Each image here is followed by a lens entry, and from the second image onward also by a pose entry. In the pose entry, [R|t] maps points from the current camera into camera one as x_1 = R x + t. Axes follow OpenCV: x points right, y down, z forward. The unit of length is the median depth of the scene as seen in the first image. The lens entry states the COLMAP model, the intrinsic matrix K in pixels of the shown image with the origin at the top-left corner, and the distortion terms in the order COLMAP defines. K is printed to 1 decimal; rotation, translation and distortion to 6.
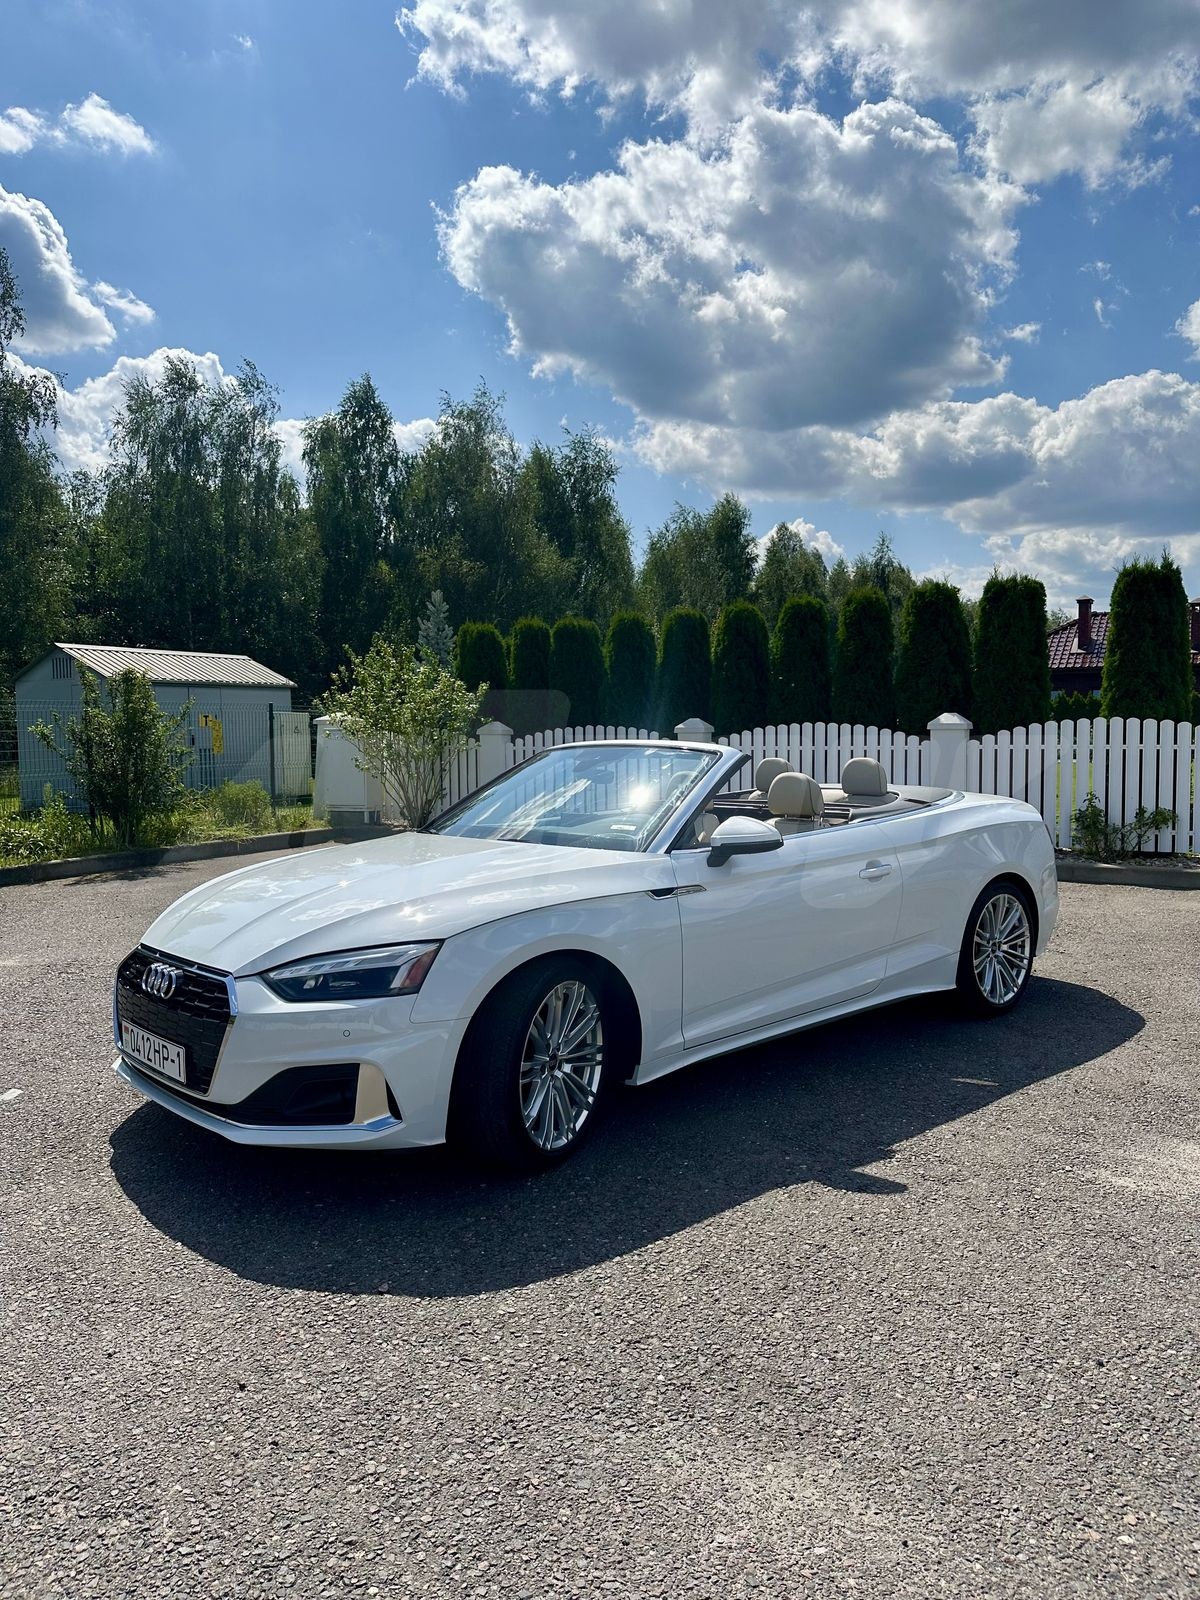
lens RADIAL K [[1127.6, 0, 597.8], [0, 1127.6, 768.8], [0, 0, 1]] dist [0.048282, -0.066291]
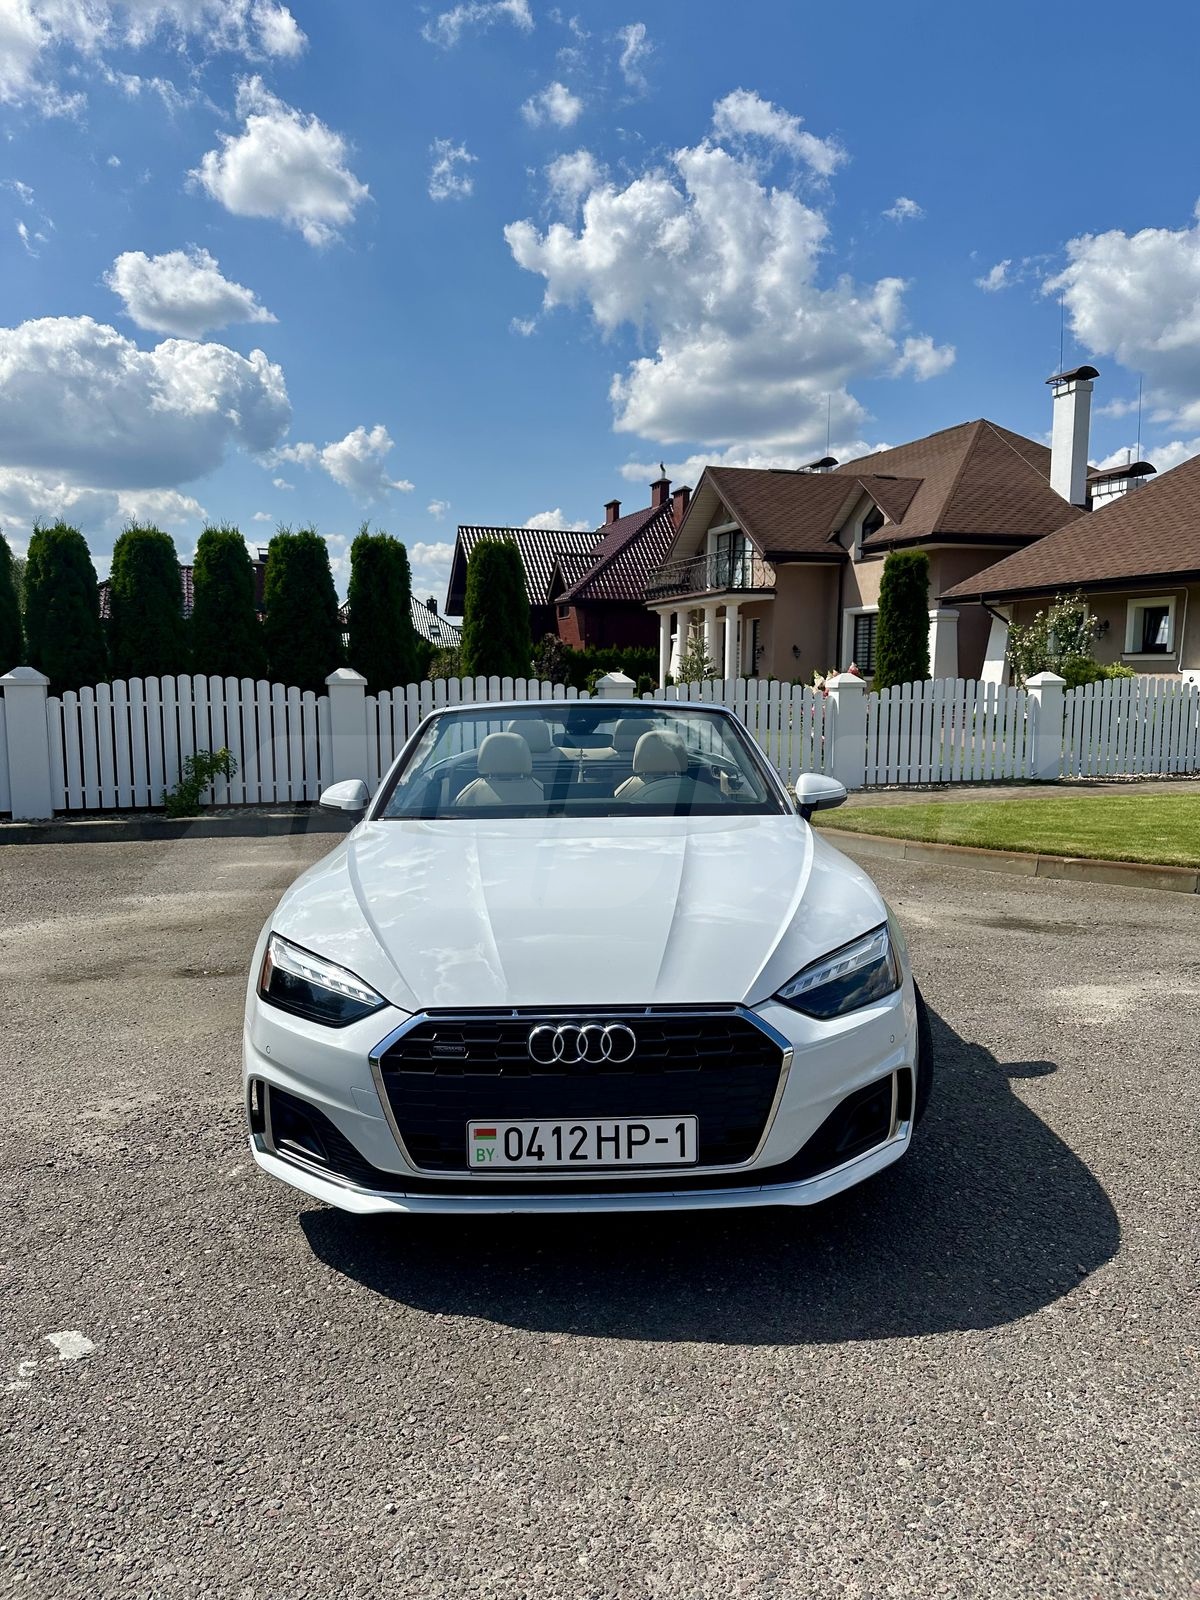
lens RADIAL K [[1127.6, 0, 616.8], [0, 1127.6, 801.3], [0, 0, 1]] dist [0.048282, -0.066291]
pose [[0.646348, -0.069404, 0.759880, -0.539490], [0.016195, 0.996878, 0.077276, -0.010558], [-0.762871, -0.037641, 0.645454, 0.322633]]
